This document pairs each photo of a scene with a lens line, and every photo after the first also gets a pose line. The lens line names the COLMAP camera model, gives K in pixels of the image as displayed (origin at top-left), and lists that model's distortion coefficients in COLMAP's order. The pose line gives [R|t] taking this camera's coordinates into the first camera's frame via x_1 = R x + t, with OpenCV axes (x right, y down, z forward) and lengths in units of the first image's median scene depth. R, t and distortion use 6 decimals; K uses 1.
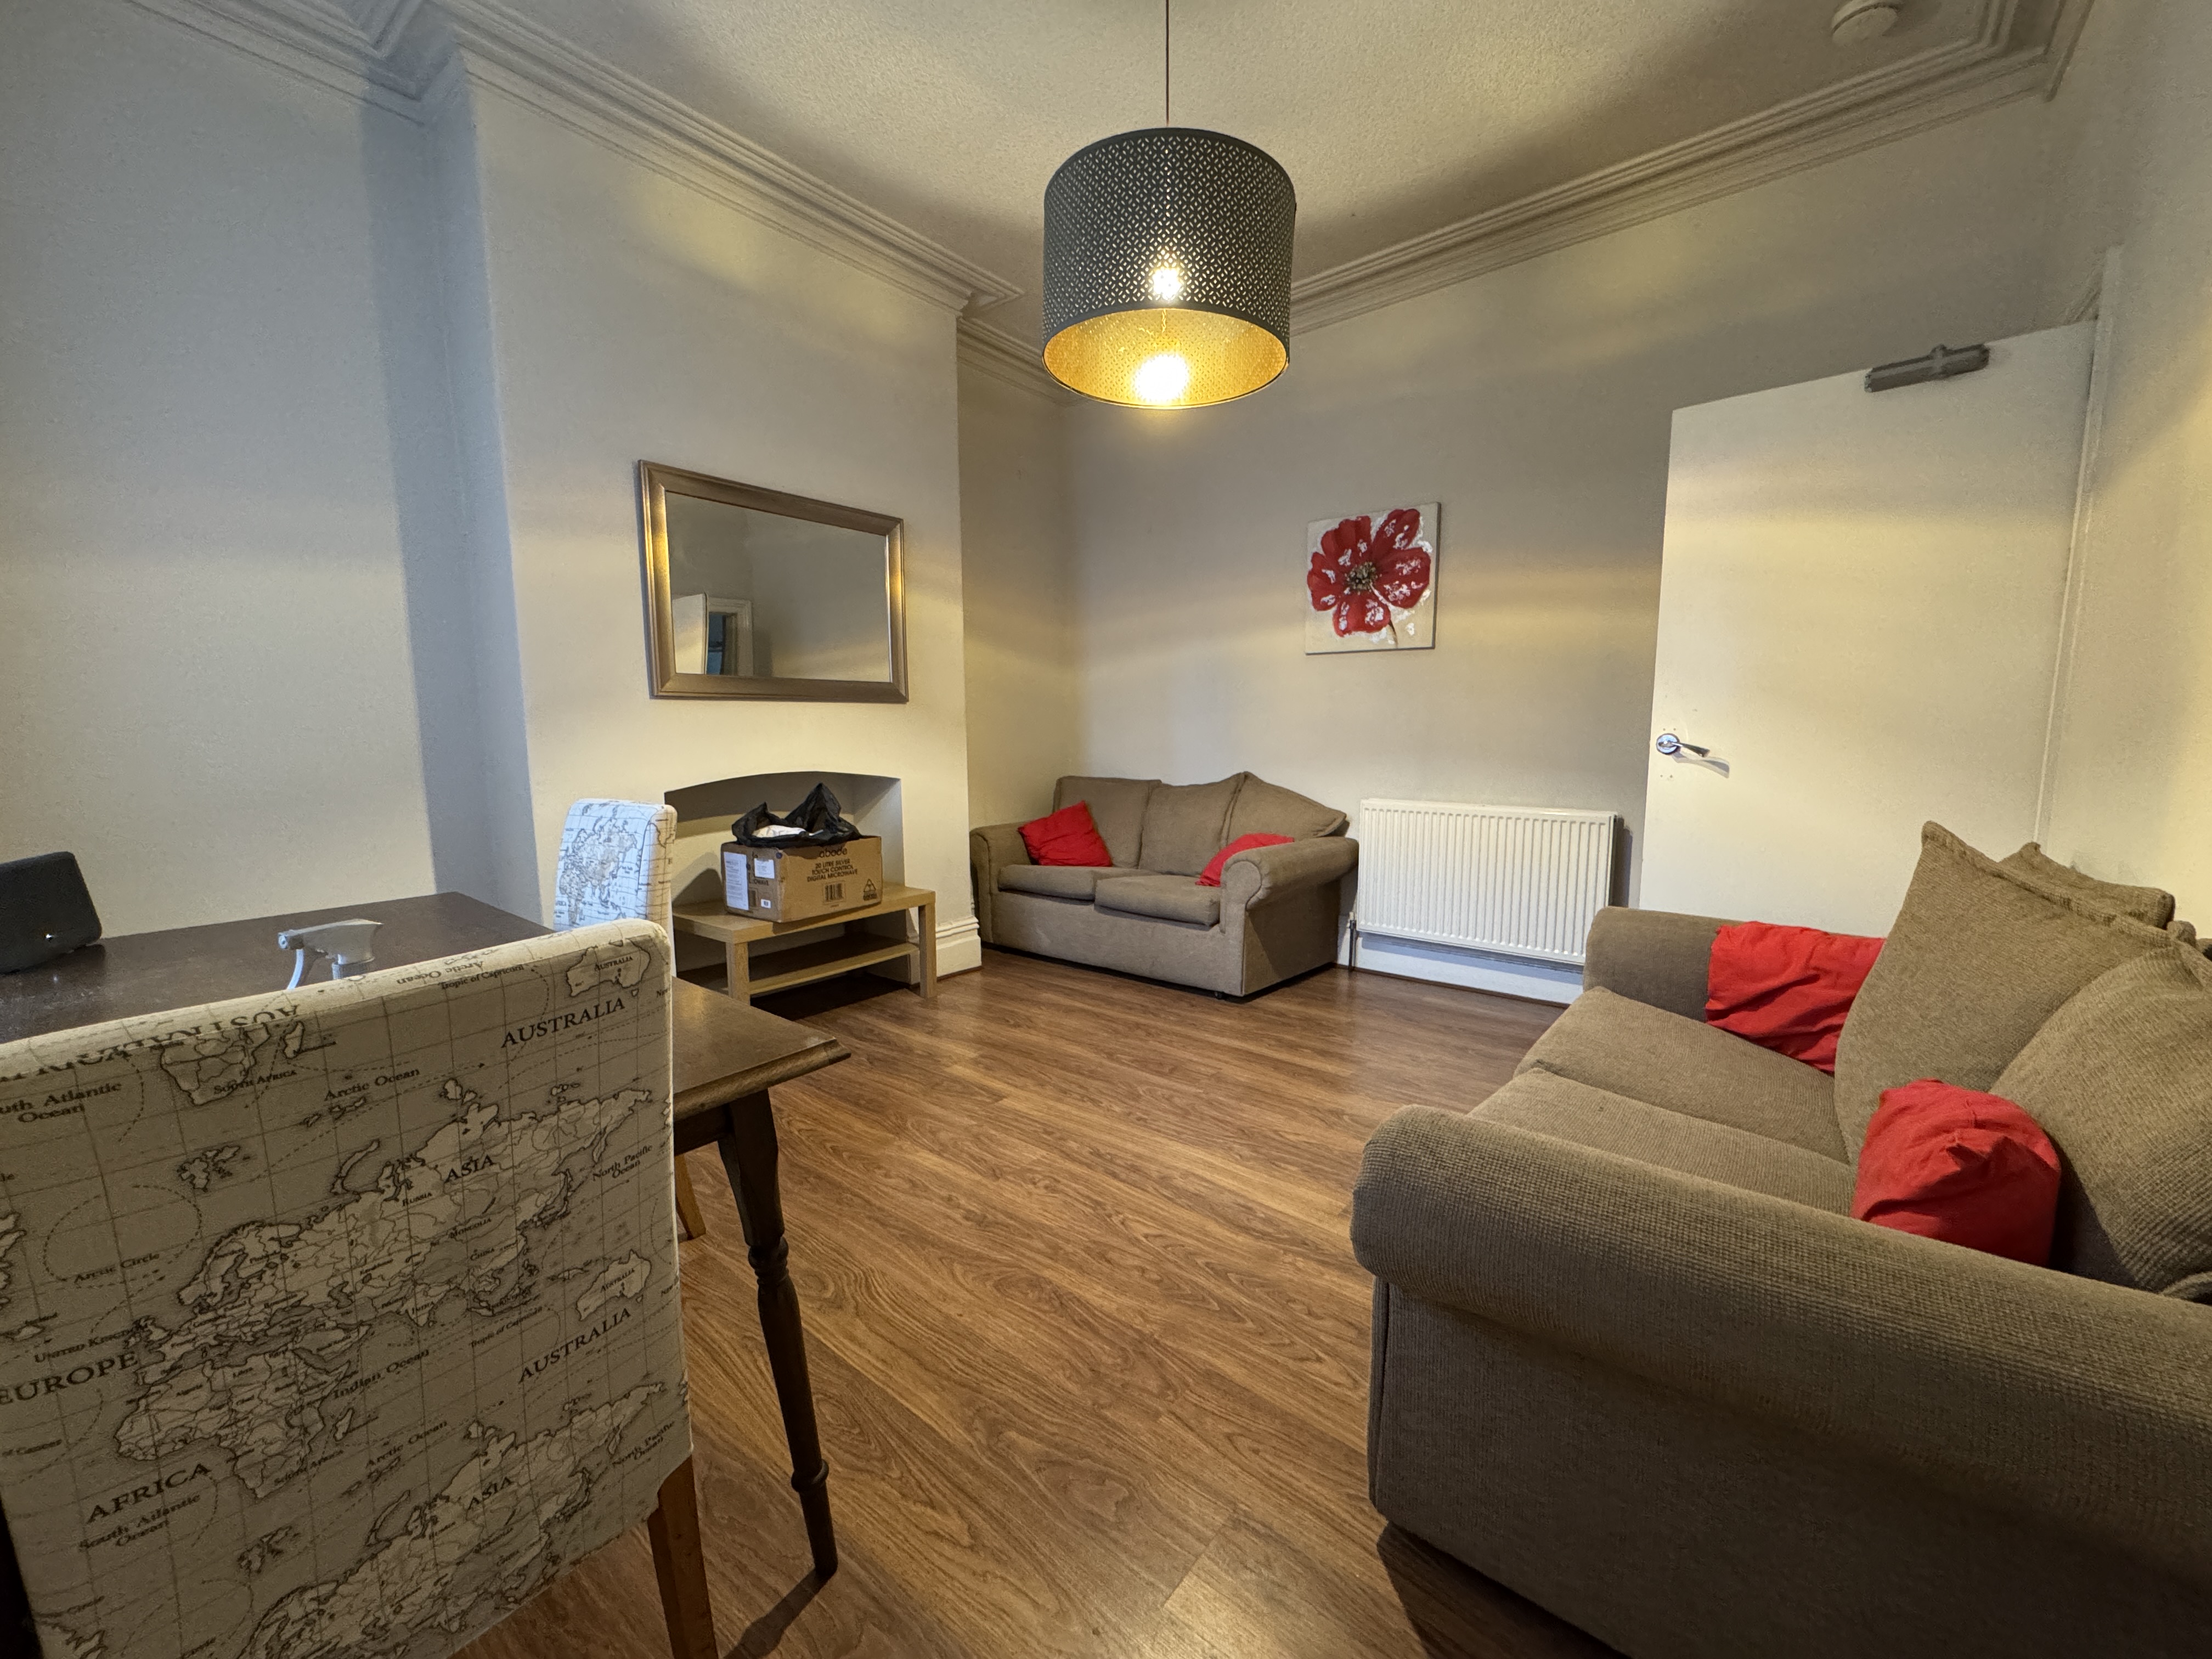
lens RADIAL K [[873.9, 0, 1101.6], [0, 873.9, 827.2], [0, 0, 1]] dist [-0.001316, -0.000309]
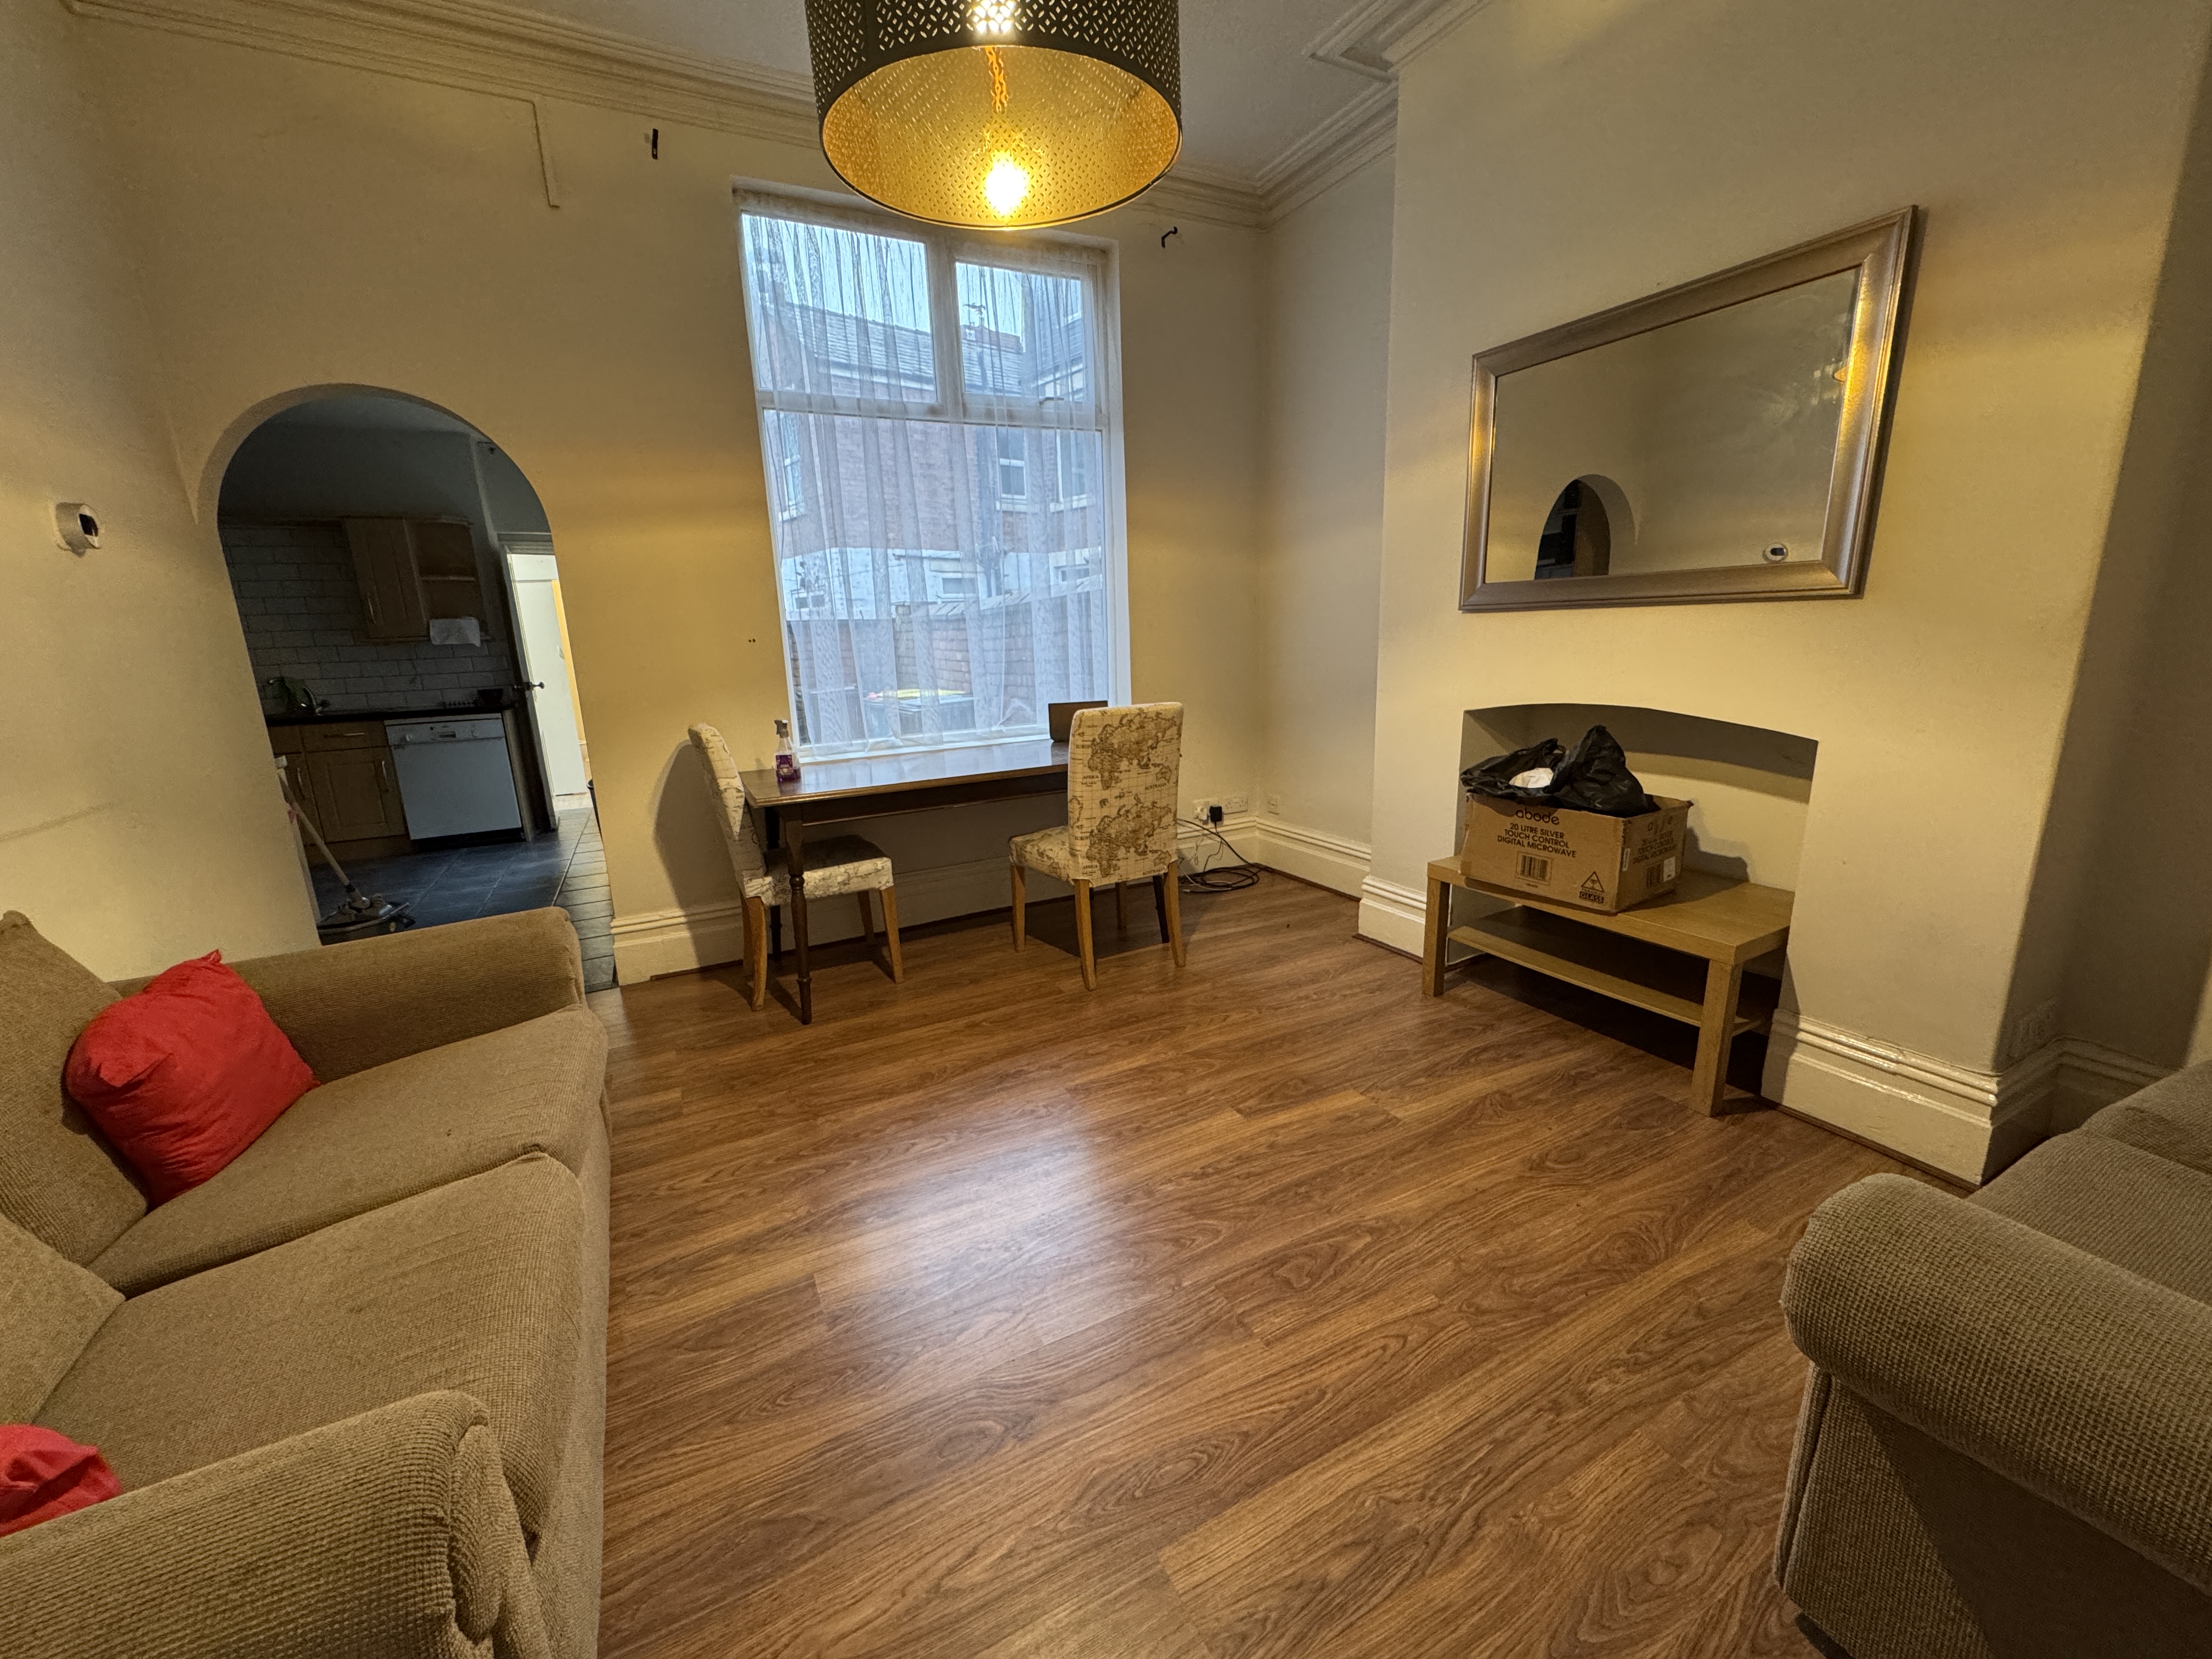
lens RADIAL K [[873.9, 0, 1106.8], [0, 873.9, 831.4], [0, 0, 1]] dist [-0.001316, -0.000309]
pose [[-0.390722, 0.236856, -0.889514, 0.548082], [-0.063828, 0.957032, 0.282871, -0.159062], [0.918293, 0.167300, -0.358815, 1.000549]]
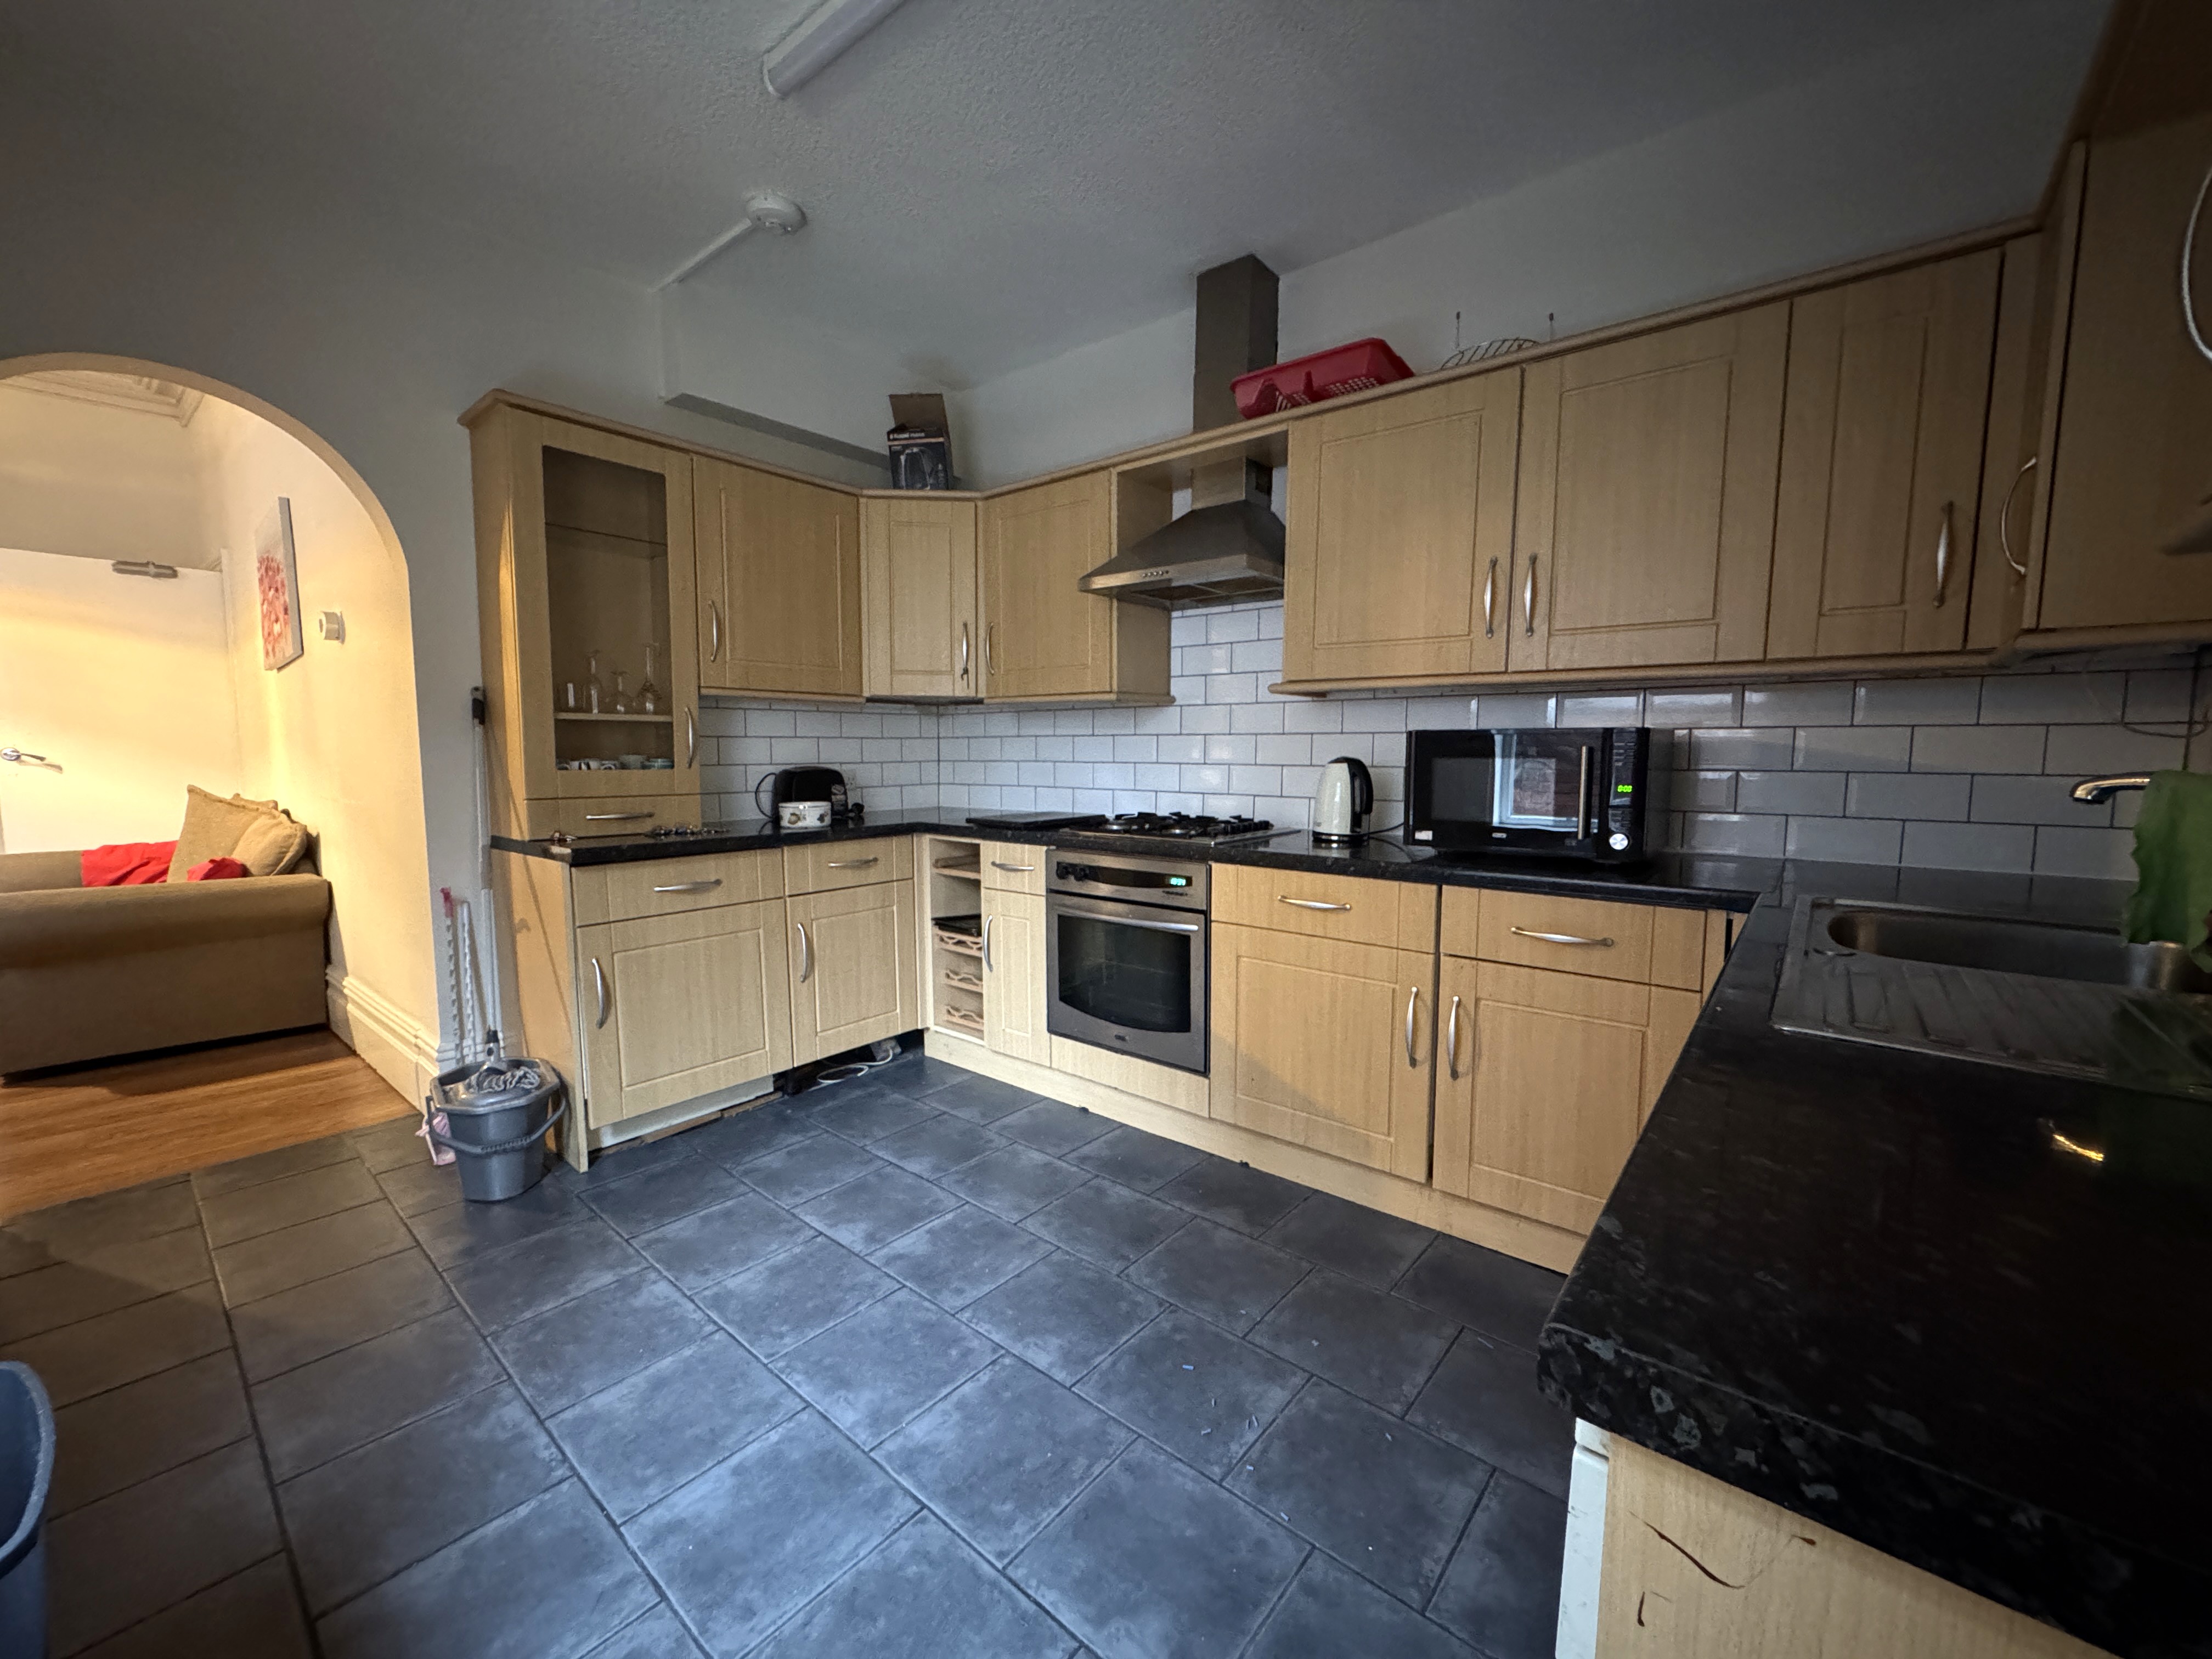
lens RADIAL K [[873.9, 0, 1099.6], [0, 873.9, 830.7], [0, 0, 1]] dist [-0.001316, -0.000309]
pose [[0.007132, -0.081910, 0.996614, -0.799727], [0.110289, 0.990624, 0.080629, 0.114546], [-0.993874, 0.109341, 0.016099, -0.843145]]
